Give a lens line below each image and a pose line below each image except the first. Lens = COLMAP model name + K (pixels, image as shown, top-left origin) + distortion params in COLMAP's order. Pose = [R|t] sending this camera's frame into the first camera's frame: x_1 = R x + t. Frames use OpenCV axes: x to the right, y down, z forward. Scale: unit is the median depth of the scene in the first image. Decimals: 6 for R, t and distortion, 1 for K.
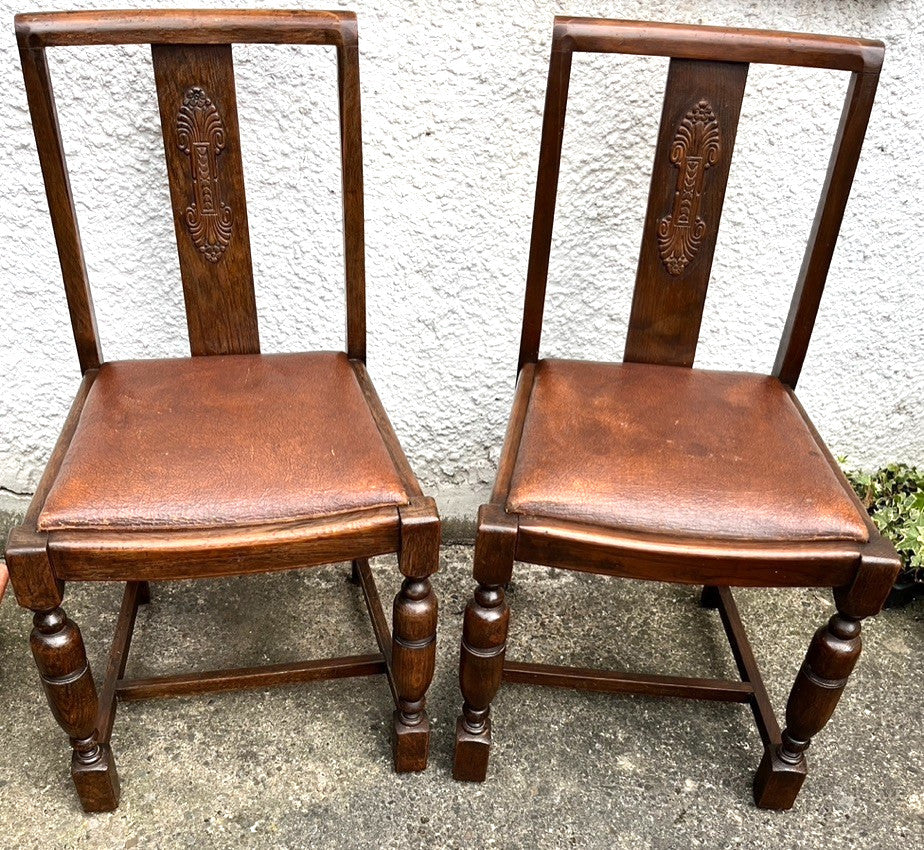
lens RADIAL K [[1014.0, 0, 437.1], [0, 1014.0, 567.6], [0, 0, 1]] dist [0.017942, 0.000000]
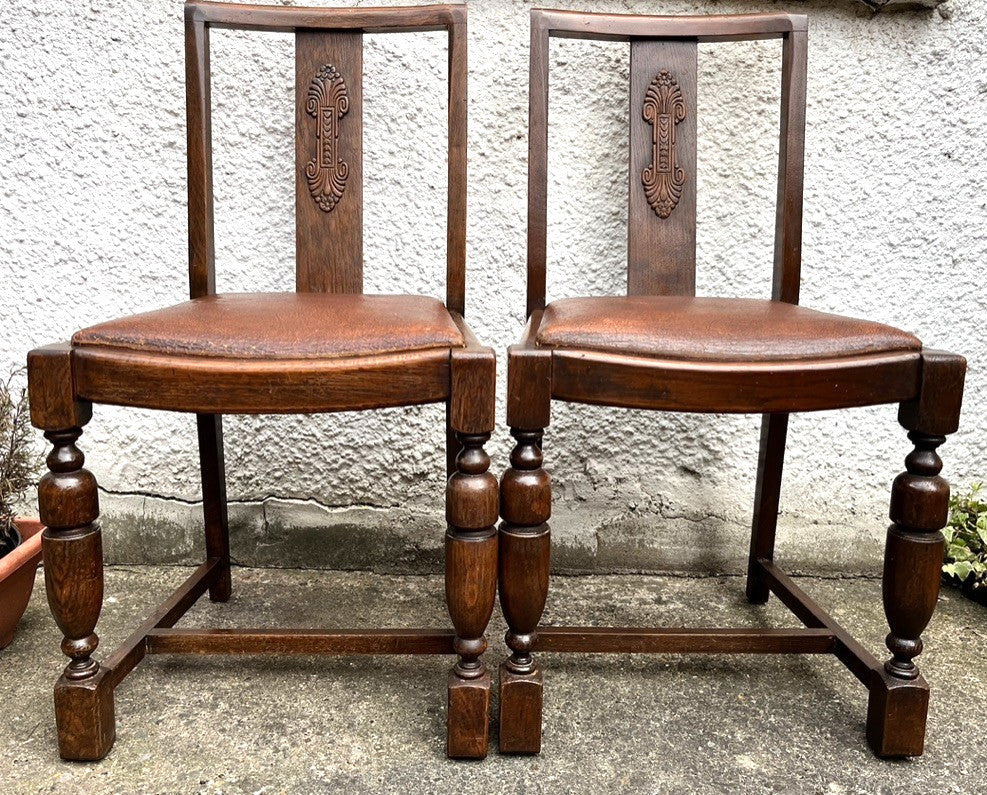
lens RADIAL K [[923.6, 0, 488.8], [0, 923.6, 388.5], [0, 0, 1]] dist [0.019116, 0.000000]
pose [[0.993518, 0.000517, -0.113676, 0.069684], [-0.055707, 0.873903, -0.482897, 0.291582], [0.099092, 0.486100, 0.868267, 0.227790]]
